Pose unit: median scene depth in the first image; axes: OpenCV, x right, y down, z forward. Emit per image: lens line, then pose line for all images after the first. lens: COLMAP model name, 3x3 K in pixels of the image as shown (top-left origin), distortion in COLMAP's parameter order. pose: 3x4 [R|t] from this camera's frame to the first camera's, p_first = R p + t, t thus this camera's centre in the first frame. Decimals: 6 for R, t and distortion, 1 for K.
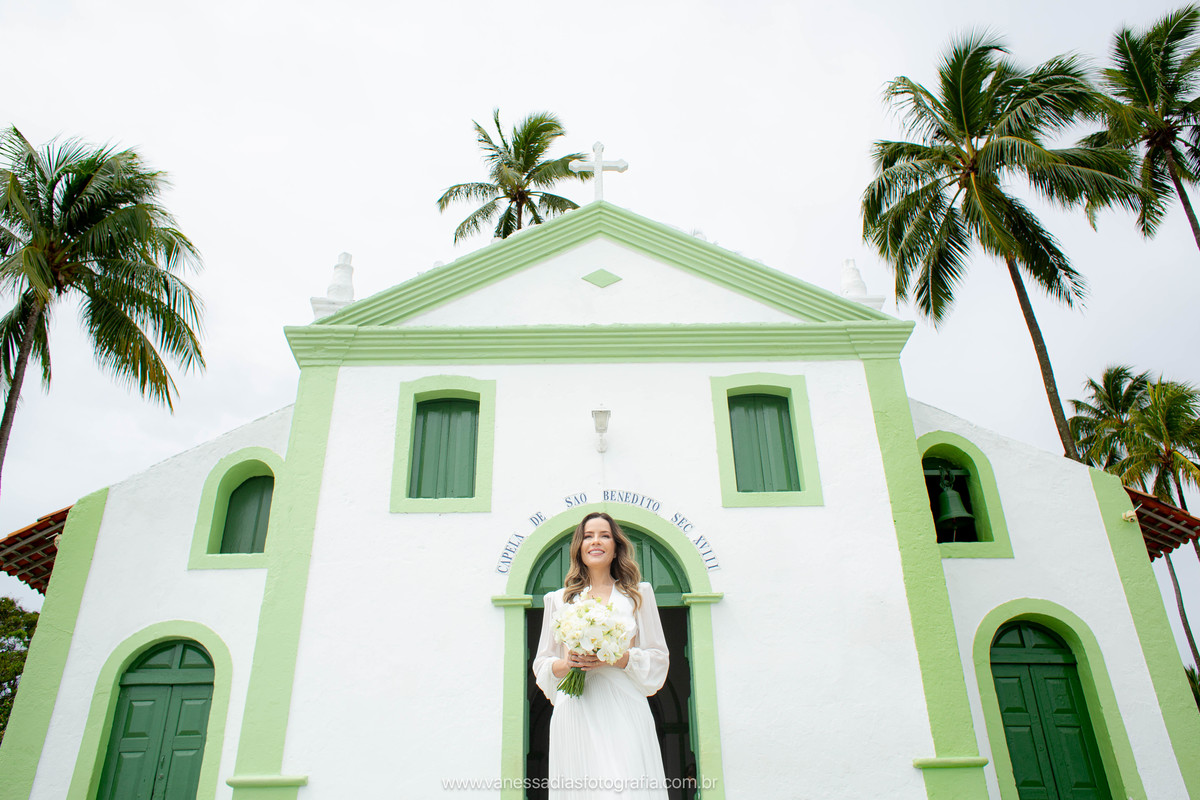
lens RADIAL K [[939.9, 0, 607.4], [0, 939.9, 395.5], [0, 0, 1]] dist [-0.102014, 0.130631]
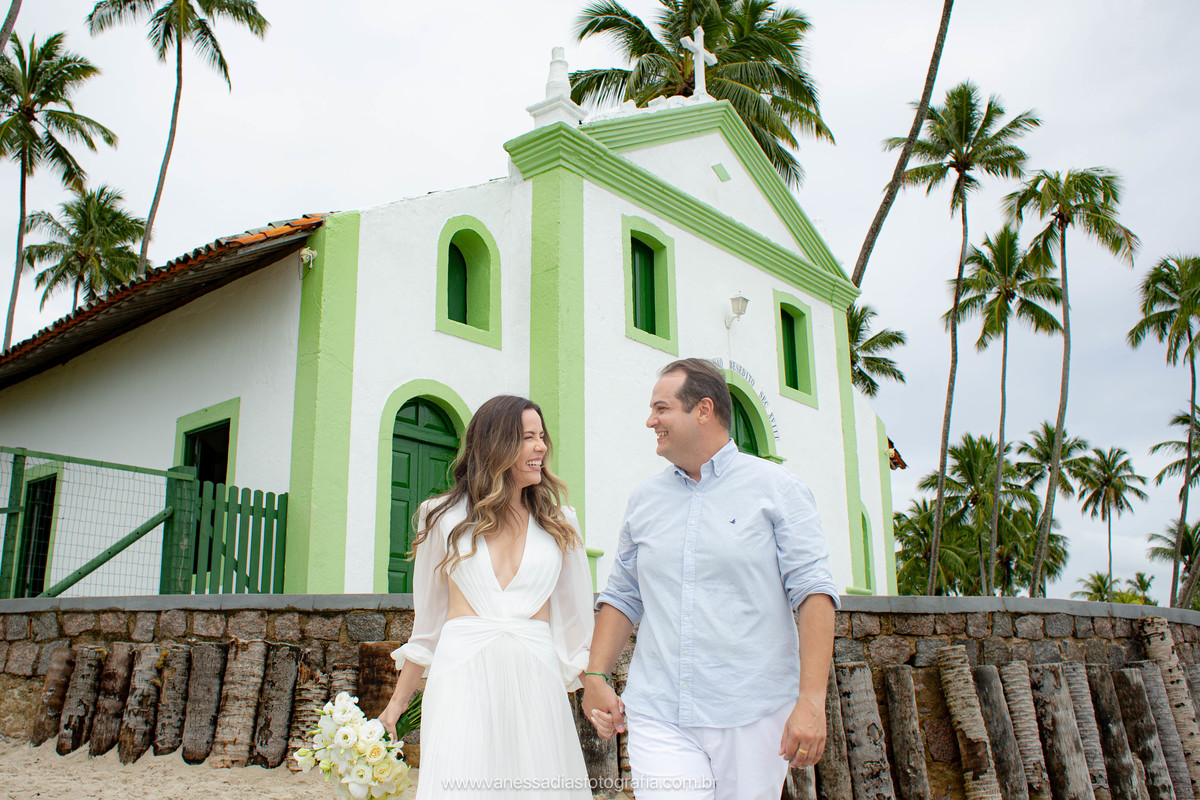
lens RADIAL K [[1131.7, 0, 566.3], [0, 1131.7, 409.5], [0, 0, 1]] dist [-0.103395, 0.131852]
pose [[0.681723, 0.211059, 0.700505, -1.132907], [-0.370399, 0.925274, 0.081687, 0.112843], [-0.630918, -0.315155, 0.708957, 0.038804]]
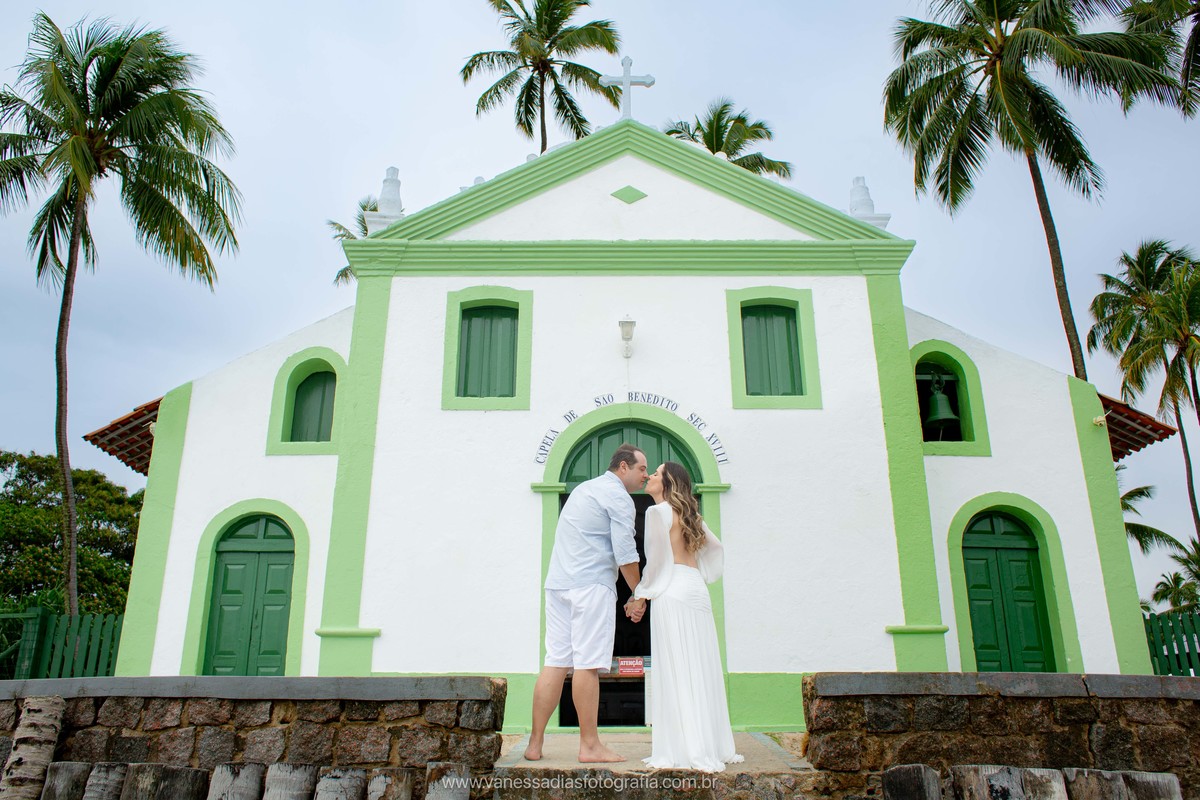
lens RADIAL K [[966.6, 0, 595.8], [0, 966.6, 395.3], [0, 0, 1]] dist [-0.104069, 0.135506]
pose [[0.999464, 0.014767, -0.029220, -0.008738], [-0.010259, 0.988810, 0.148828, -0.064558], [0.031091, -0.148448, 0.988431, -0.149340]]
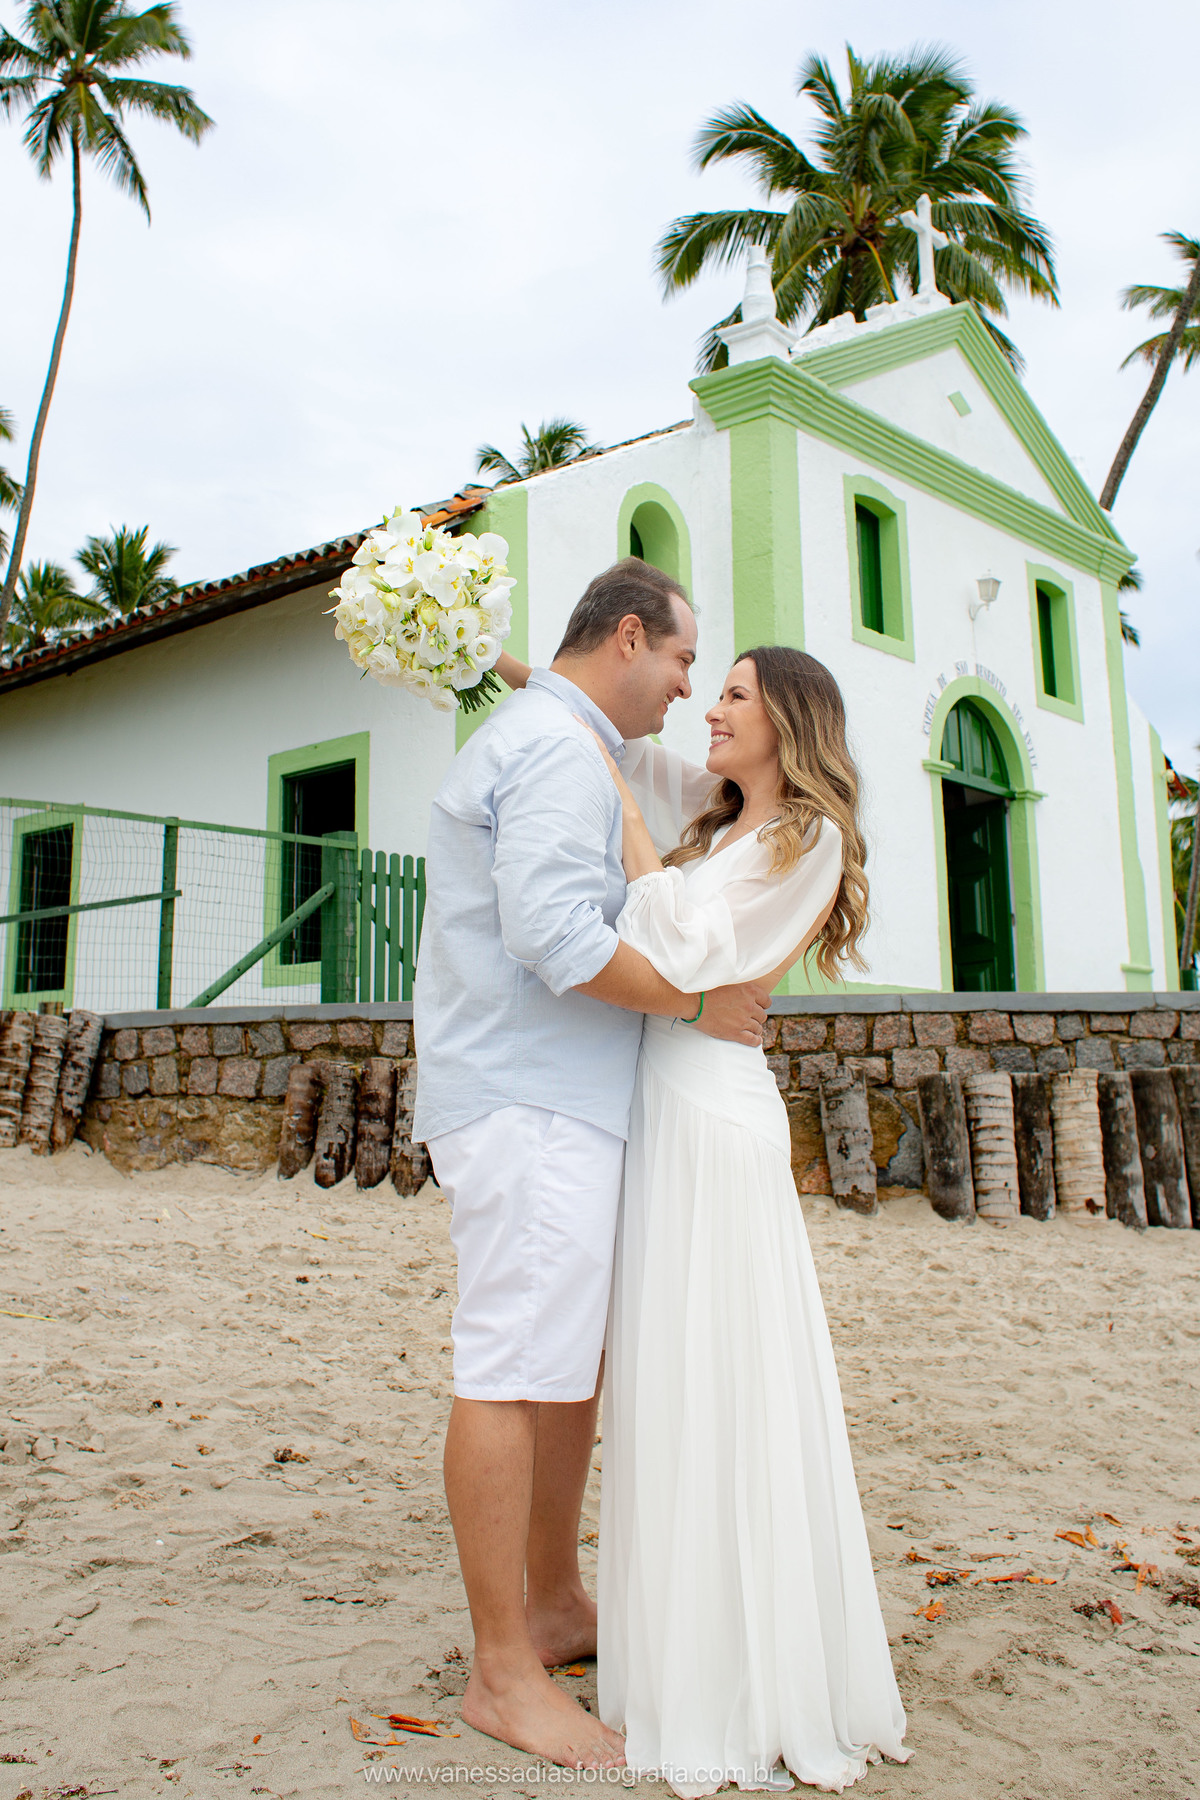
lens RADIAL K [[1752.8, 0, 610.9], [0, 1752.8, 772.0], [0, 0, 1]] dist [-0.107580, 0.153163]
pose [[0.676094, 0.166897, 0.717664, -1.396450], [-0.365392, 0.921750, 0.129869, 0.101717], [-0.639832, -0.350032, 0.684173, 0.002431]]
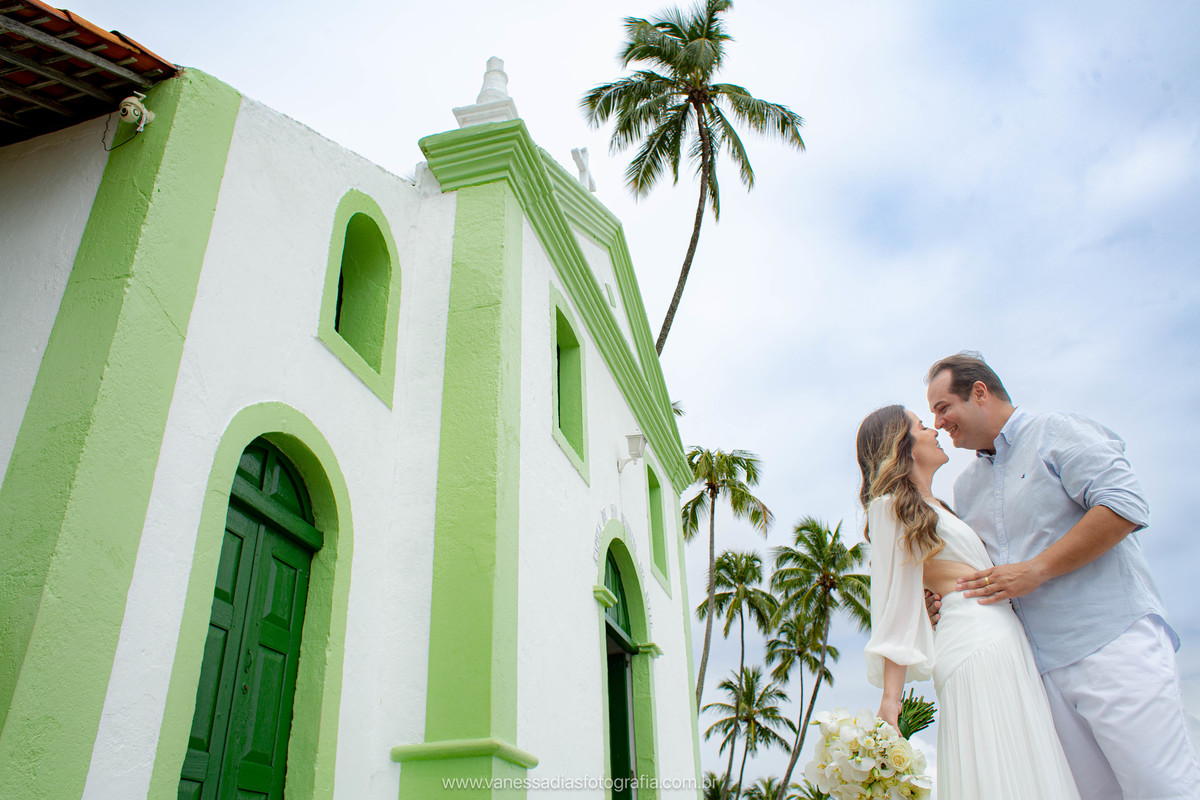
lens RADIAL K [[948.0, 0, 606.1], [0, 948.0, 393.5], [0, 0, 1]] dist [-0.105401, 0.136186]
pose [[0.297778, 0.495399, 0.816032, -0.818313], [-0.444639, 0.828402, -0.340656, 0.320288], [-0.844763, -0.261400, 0.466953, 0.553270]]
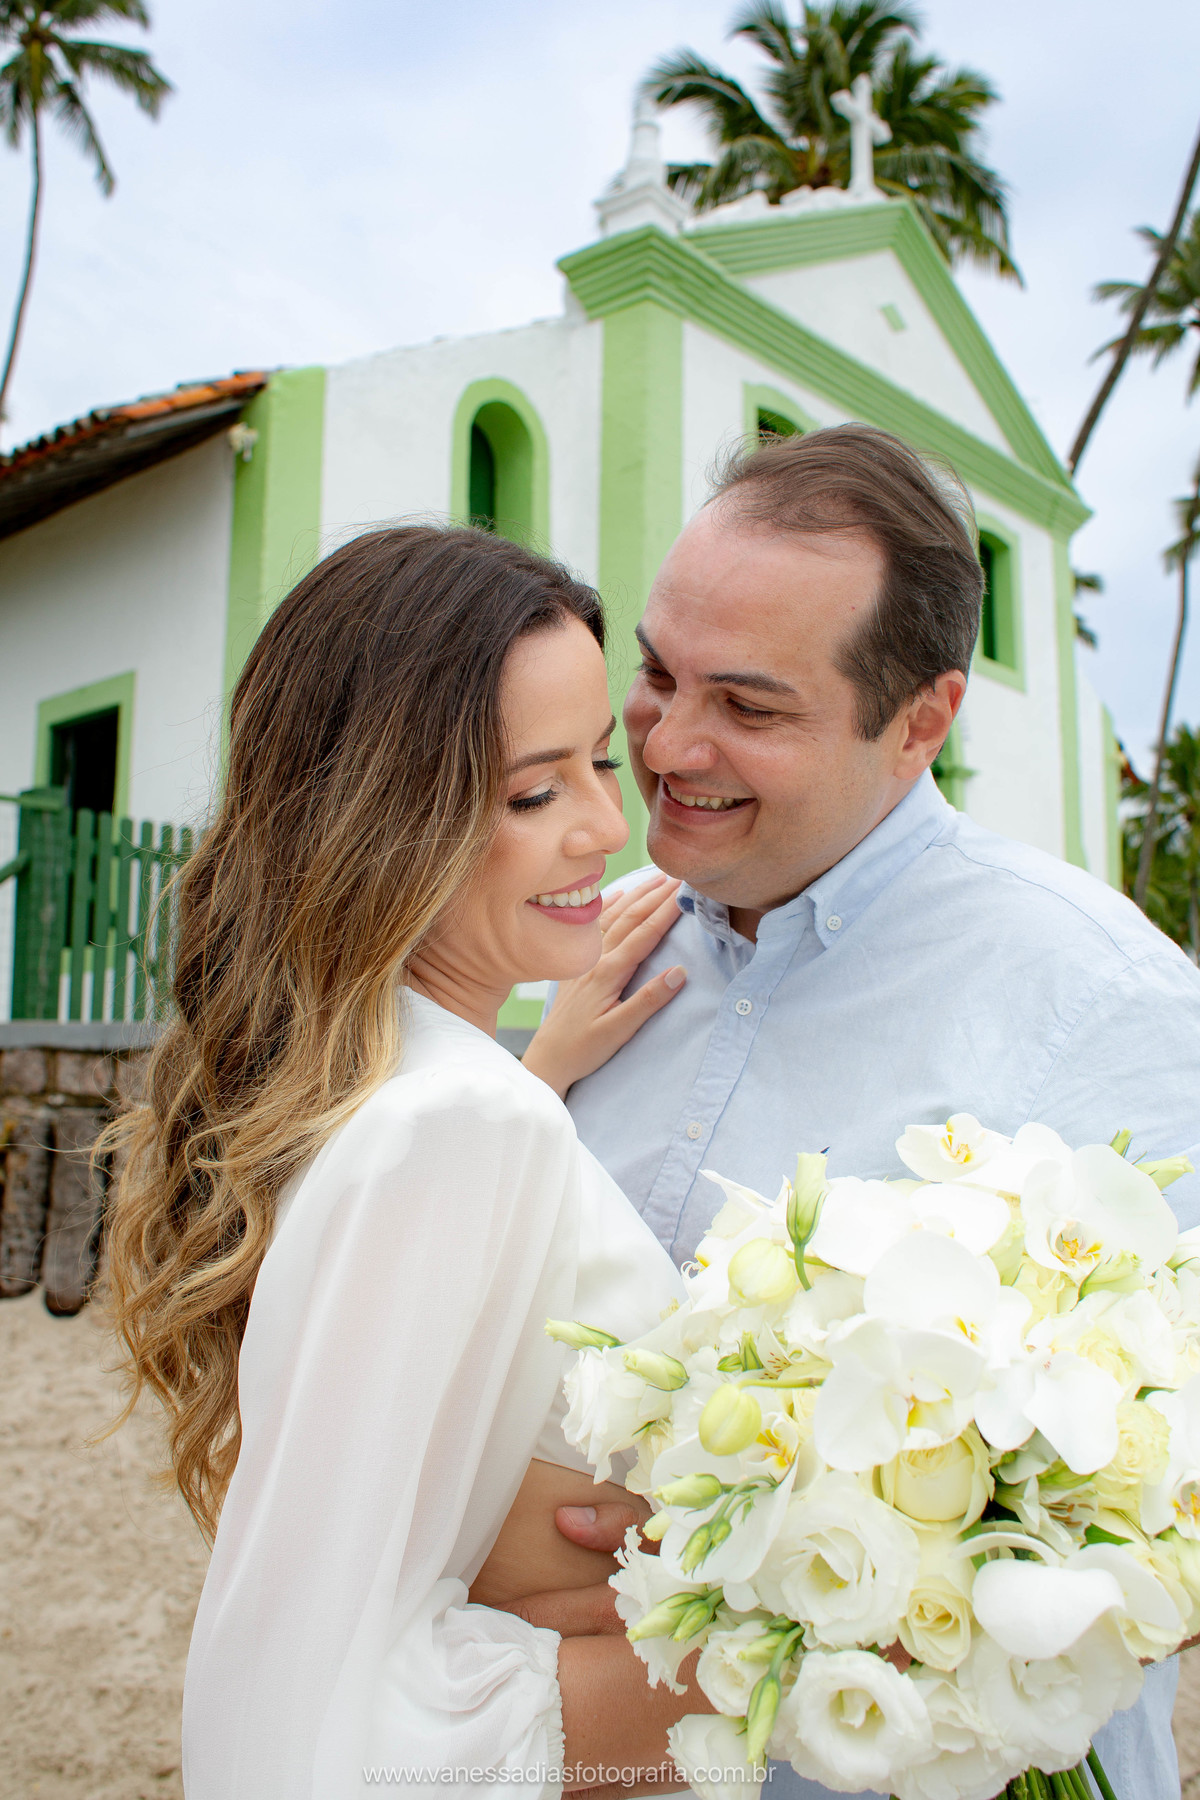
lens RADIAL K [[1581.6, 0, 595.1], [0, 1581.6, 883.9], [0, 0, 1]] dist [-0.094751, 0.054276]
pose [[0.682729, 0.126783, 0.719589, -1.064086], [-0.381702, 0.901652, 0.203290, 0.125580], [-0.623045, -0.413460, 0.663977, 0.158521]]
